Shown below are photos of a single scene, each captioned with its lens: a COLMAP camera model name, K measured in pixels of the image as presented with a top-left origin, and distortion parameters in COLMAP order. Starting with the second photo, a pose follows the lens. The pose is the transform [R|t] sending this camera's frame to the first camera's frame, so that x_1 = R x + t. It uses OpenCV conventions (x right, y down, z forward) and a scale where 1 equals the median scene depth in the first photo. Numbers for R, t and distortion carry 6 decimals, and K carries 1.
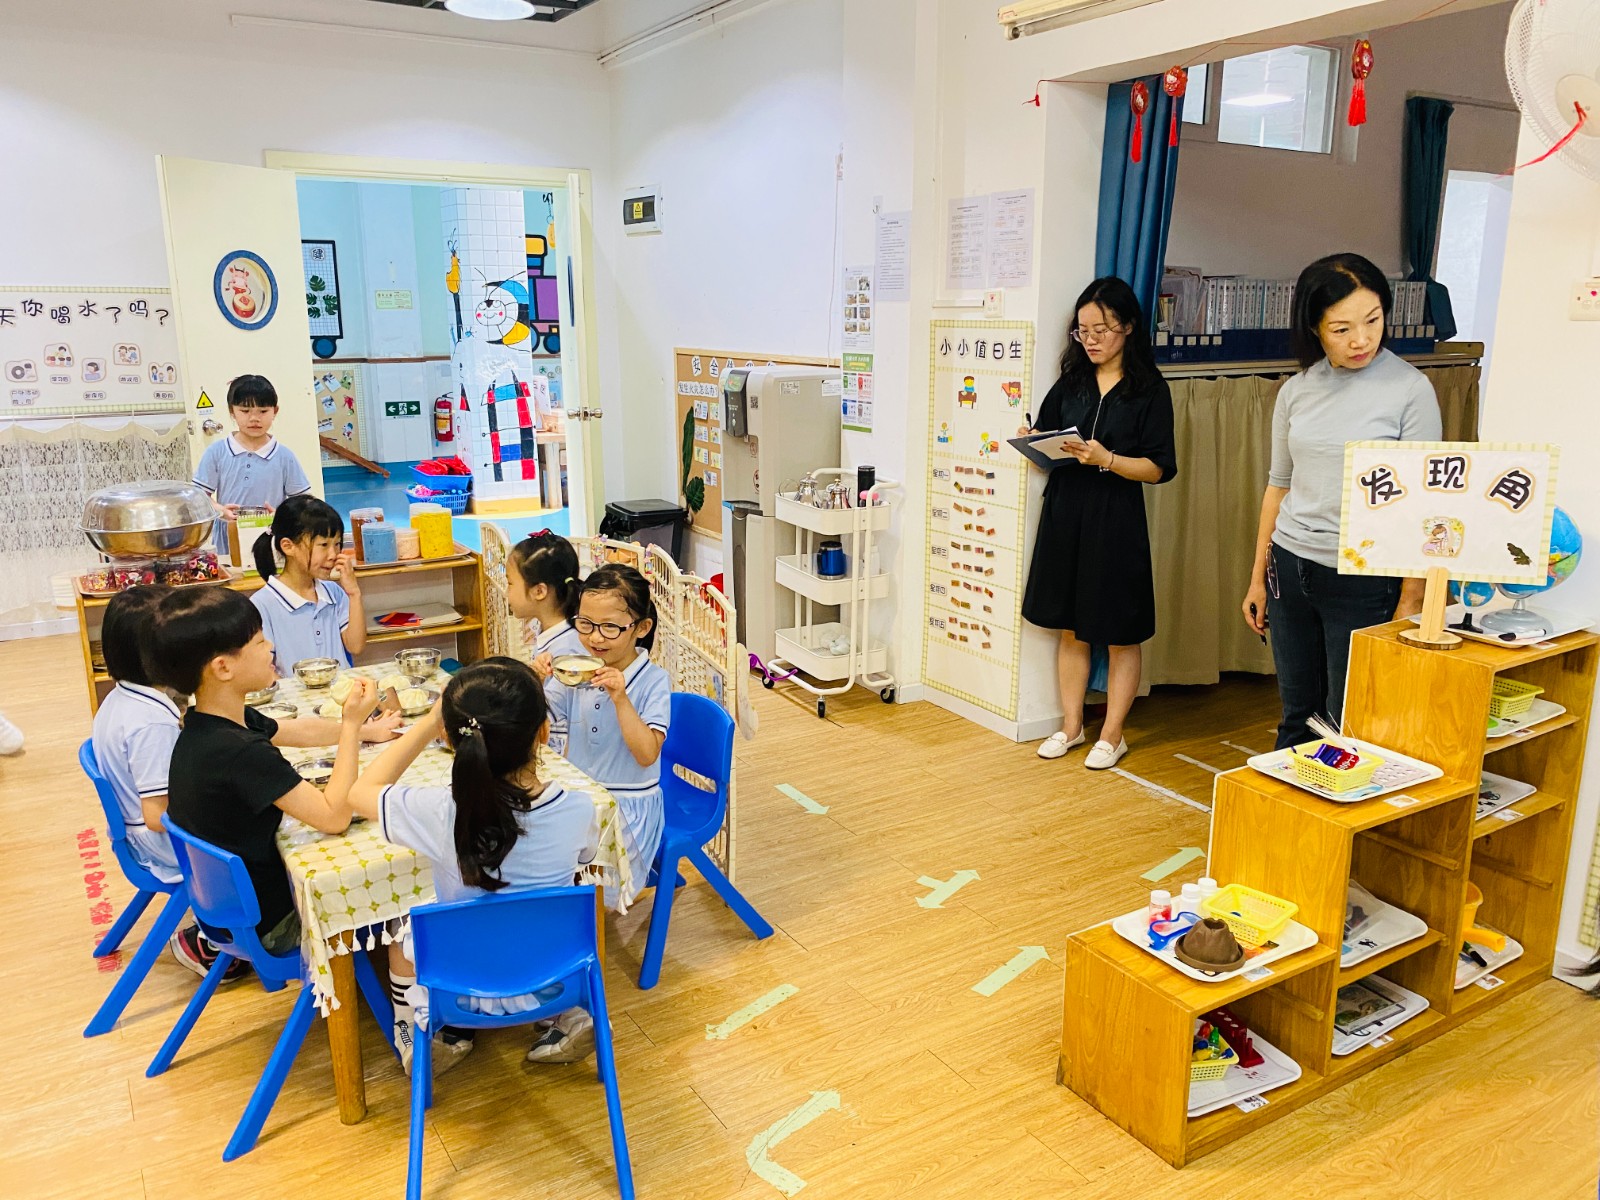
lens RADIAL K [[1210.5, 0, 801.8], [0, 1210.5, 599.6], [0, 0, 1]] dist [0.006842, 0.003486]
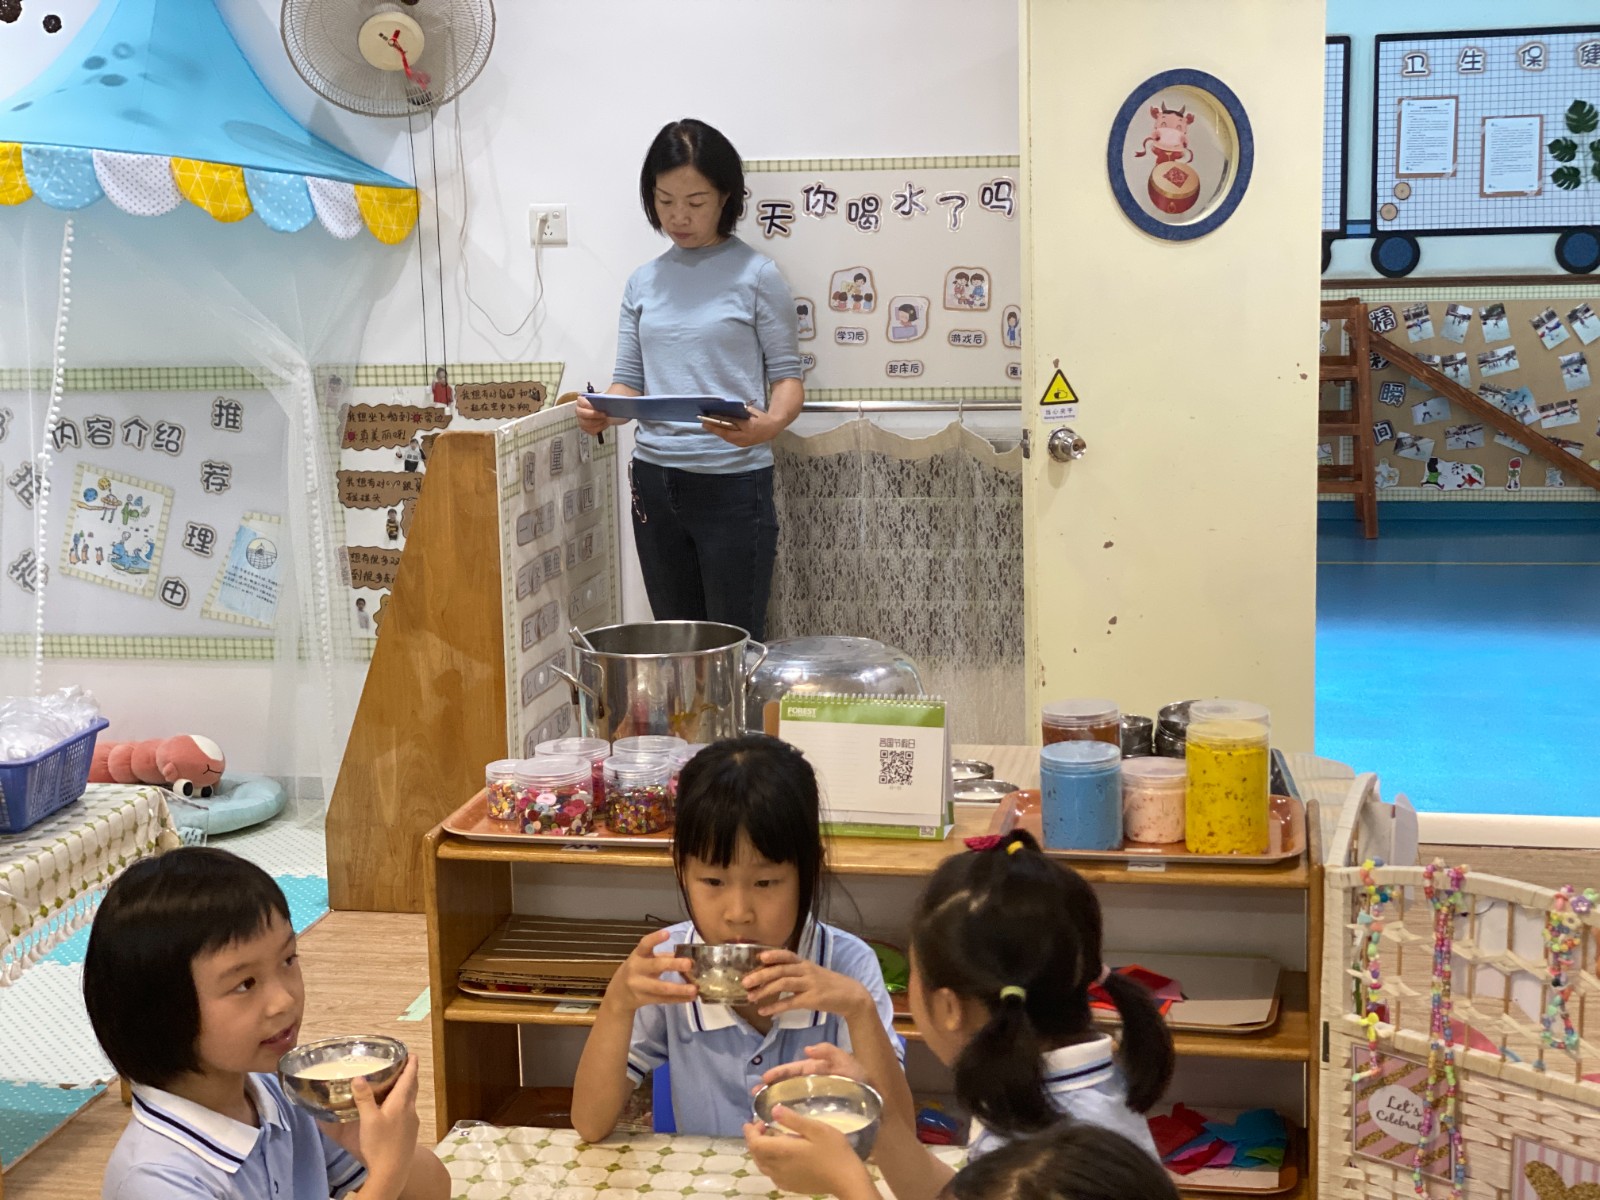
lens RADIAL K [[2391.3, 0, 799.0], [0, 2391.3, 599.5], [0, 0, 1]] dist [0.185505, 0.000000]
pose [[0.742012, 0.099724, -0.662928, 0.064773], [-0.137526, 0.990486, -0.004933, -0.060986], [0.656129, 0.094831, 0.748667, 0.225105]]
